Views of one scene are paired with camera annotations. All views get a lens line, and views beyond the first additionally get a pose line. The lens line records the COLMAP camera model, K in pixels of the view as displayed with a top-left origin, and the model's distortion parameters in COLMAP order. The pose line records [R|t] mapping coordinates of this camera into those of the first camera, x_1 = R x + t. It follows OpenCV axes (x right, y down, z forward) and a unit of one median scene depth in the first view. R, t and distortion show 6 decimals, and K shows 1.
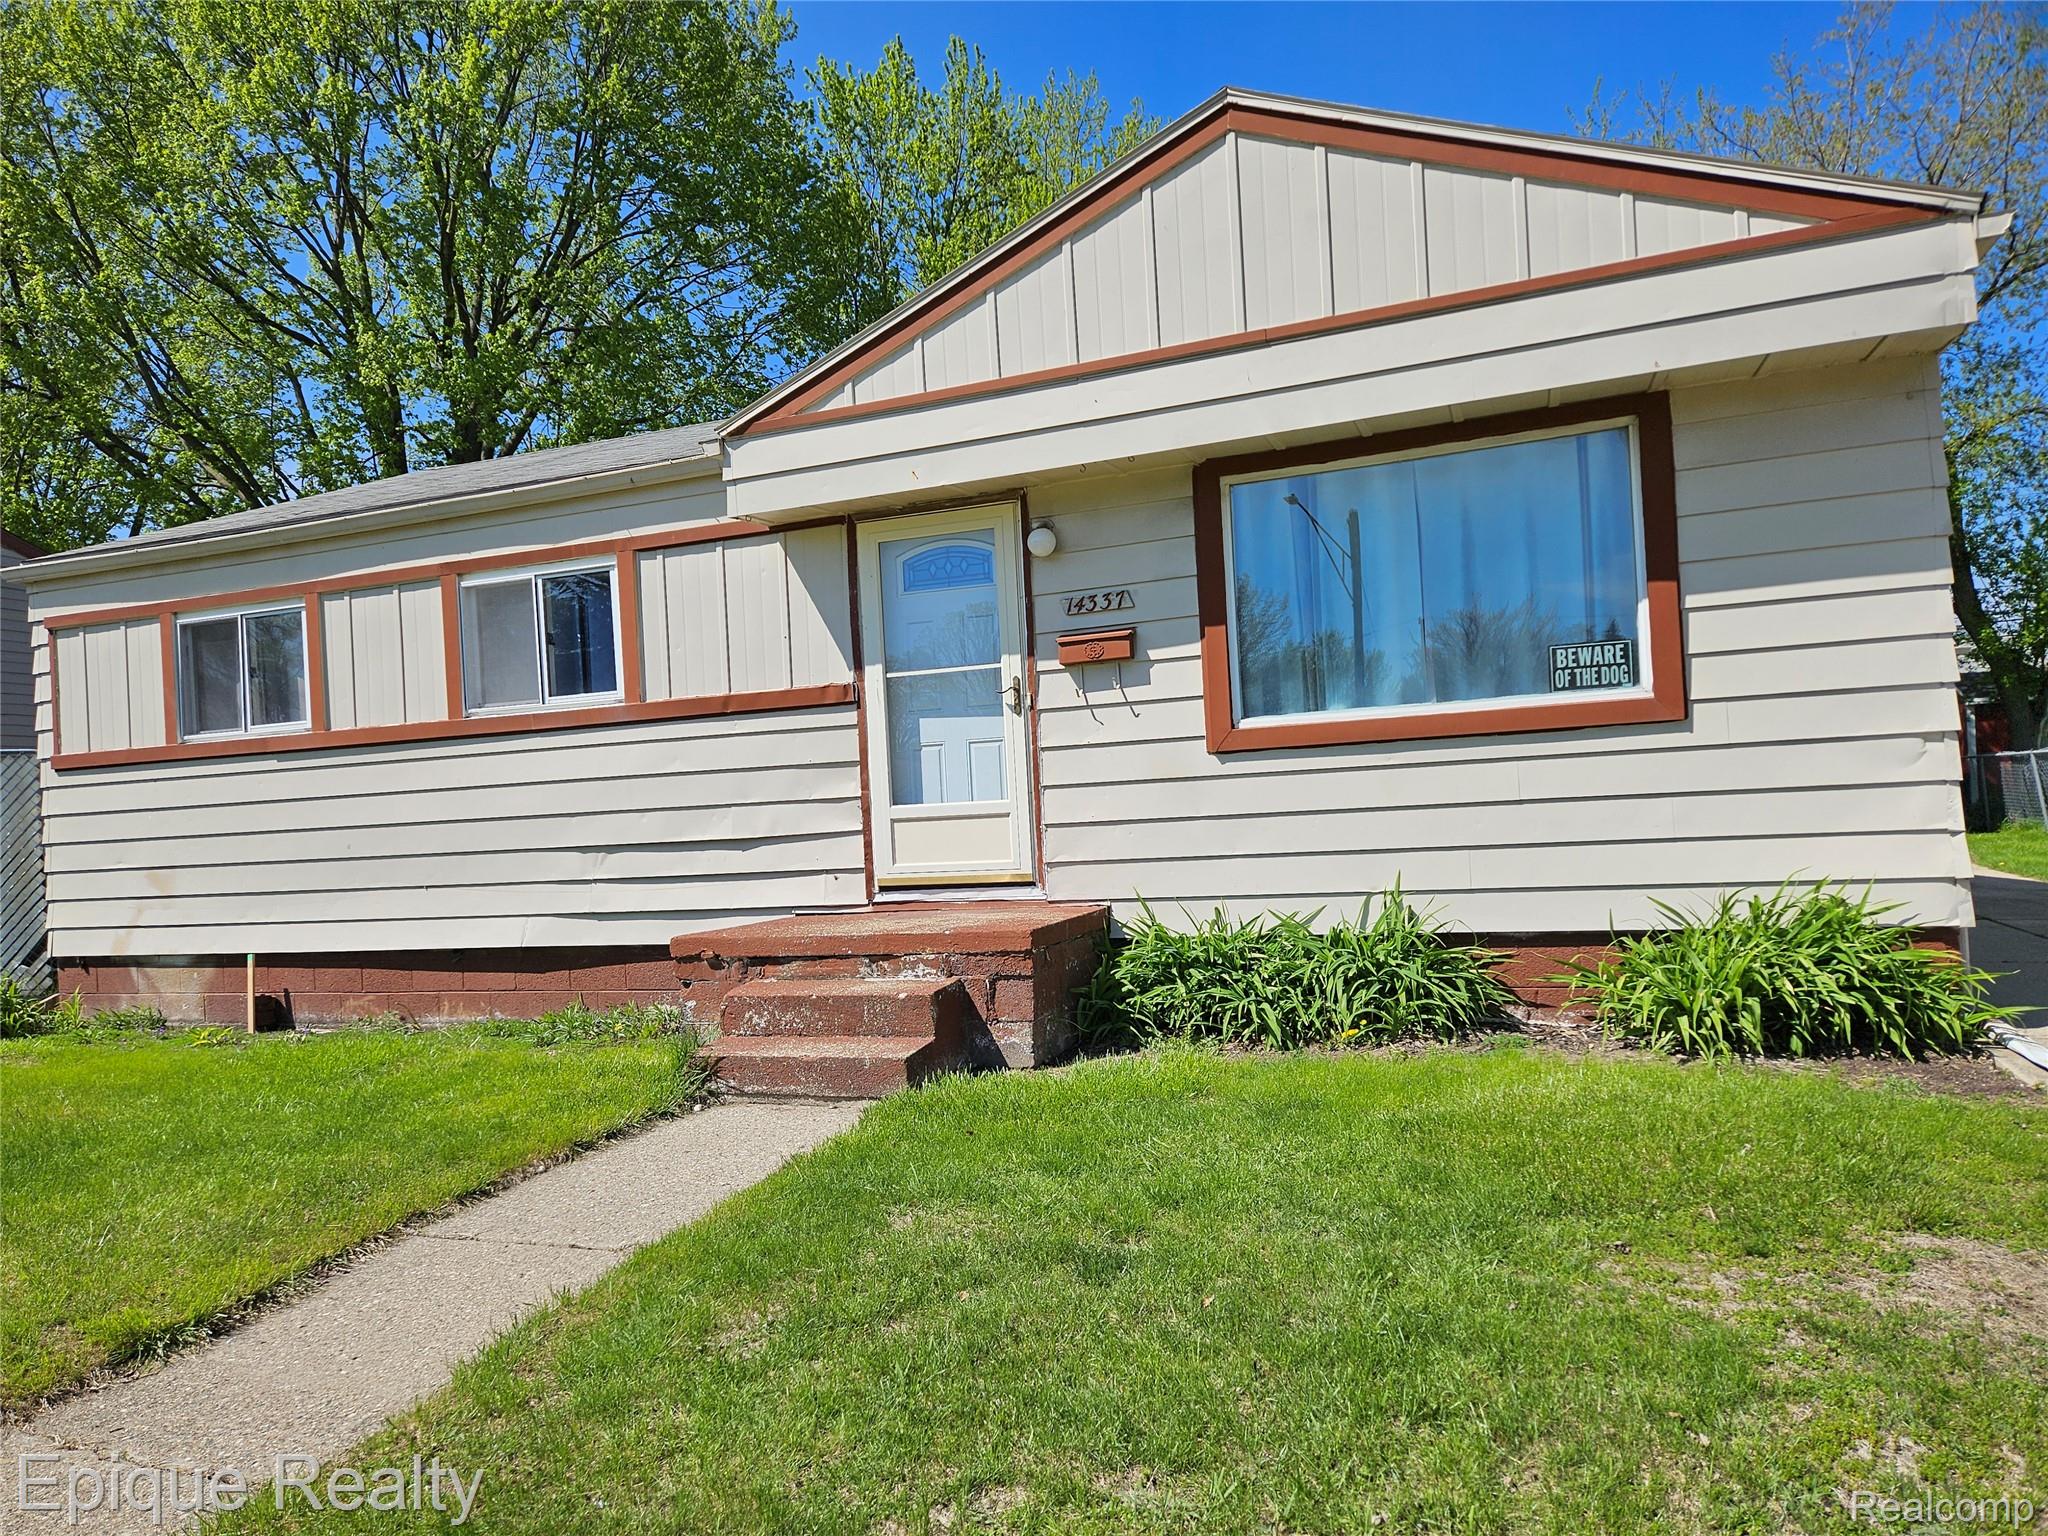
lens RADIAL K [[1381.1, 0, 1023.7], [0, 1381.1, 770.3], [0, 0, 1]] dist [-0.002509, 0.001472]
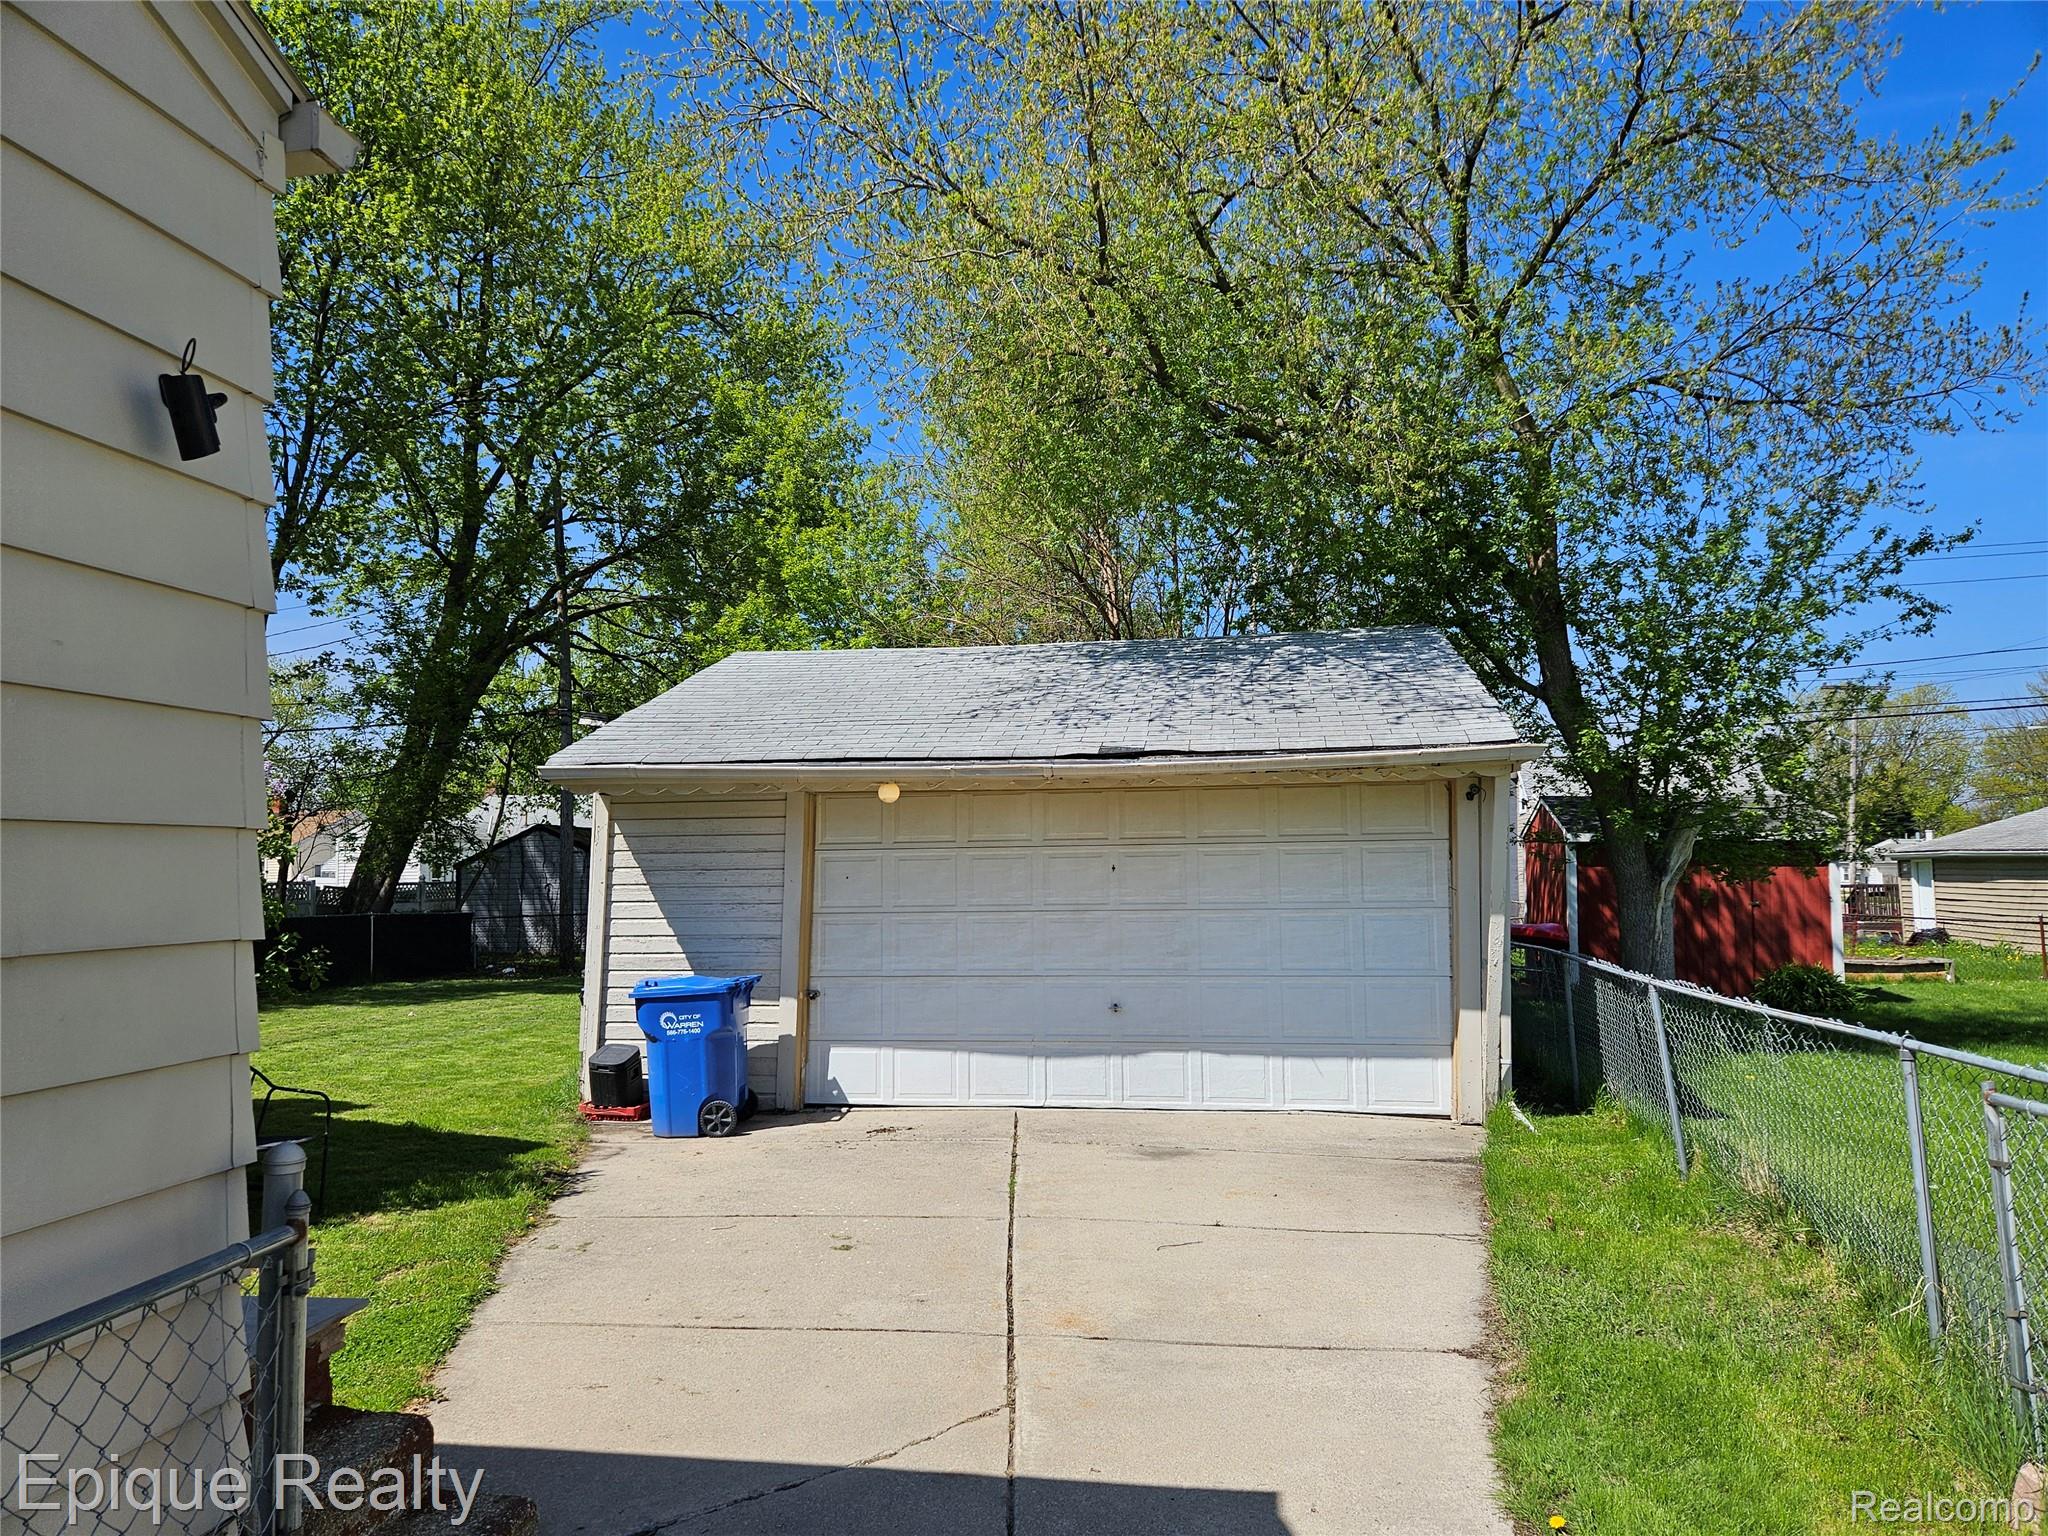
lens RADIAL K [[1381.1, 0, 1024.5], [0, 1381.1, 770.7], [0, 0, 1]] dist [-0.002509, 0.001472]
pose [[0.976028, 0.064409, 0.207896, 0.325890], [-0.052500, 0.996675, -0.062308, -0.031947], [-0.211218, 0.049900, 0.976164, 0.452771]]
